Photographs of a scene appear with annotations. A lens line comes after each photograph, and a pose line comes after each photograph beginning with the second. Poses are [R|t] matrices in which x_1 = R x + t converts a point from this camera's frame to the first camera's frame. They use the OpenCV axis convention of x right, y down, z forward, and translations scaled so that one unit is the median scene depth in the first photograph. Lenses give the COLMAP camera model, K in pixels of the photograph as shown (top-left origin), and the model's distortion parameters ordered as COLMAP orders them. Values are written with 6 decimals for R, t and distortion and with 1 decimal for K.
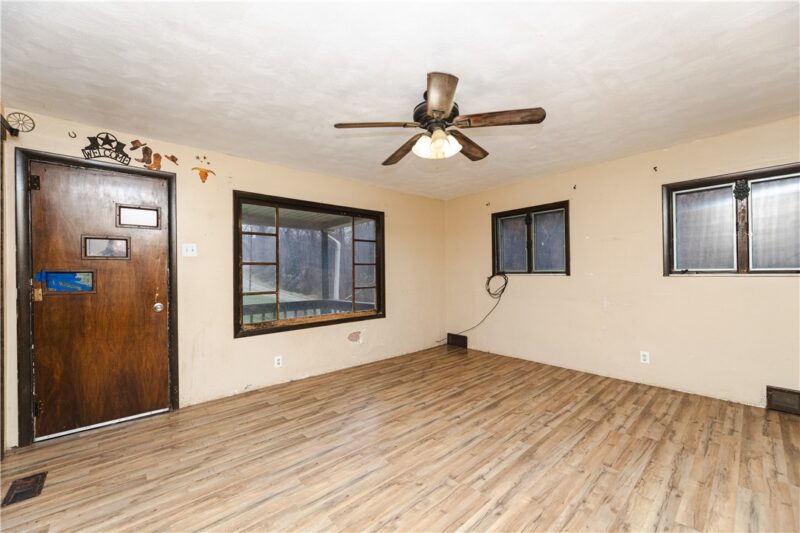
lens RADIAL K [[320.8, 0, 401.6], [0, 320.8, 270.2], [0, 0, 1]] dist [-0.003311, -0.000381]
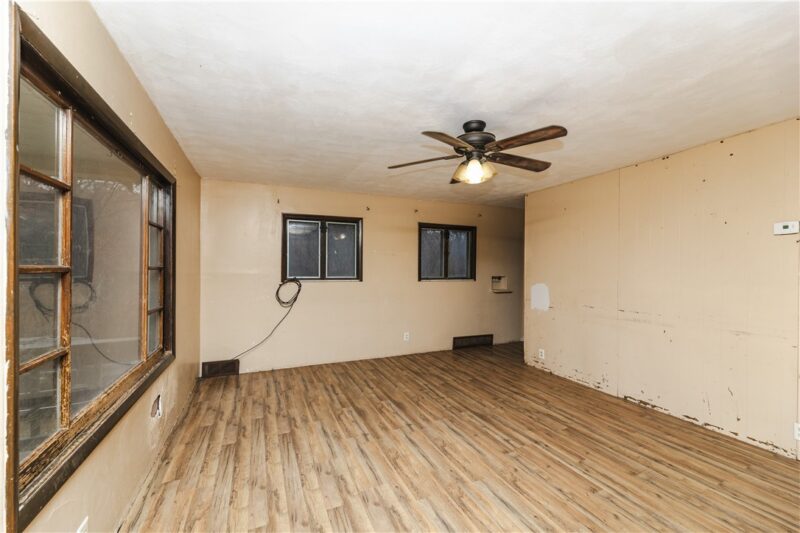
lens RADIAL K [[320.8, 0, 399.3], [0, 320.8, 269.7], [0, 0, 1]] dist [-0.003311, -0.000381]
pose [[0.312089, 0.009922, 0.950001, -0.756102], [-0.015190, 0.999870, -0.005453, -0.029849], [-0.949932, -0.012728, 0.312199, 0.665640]]
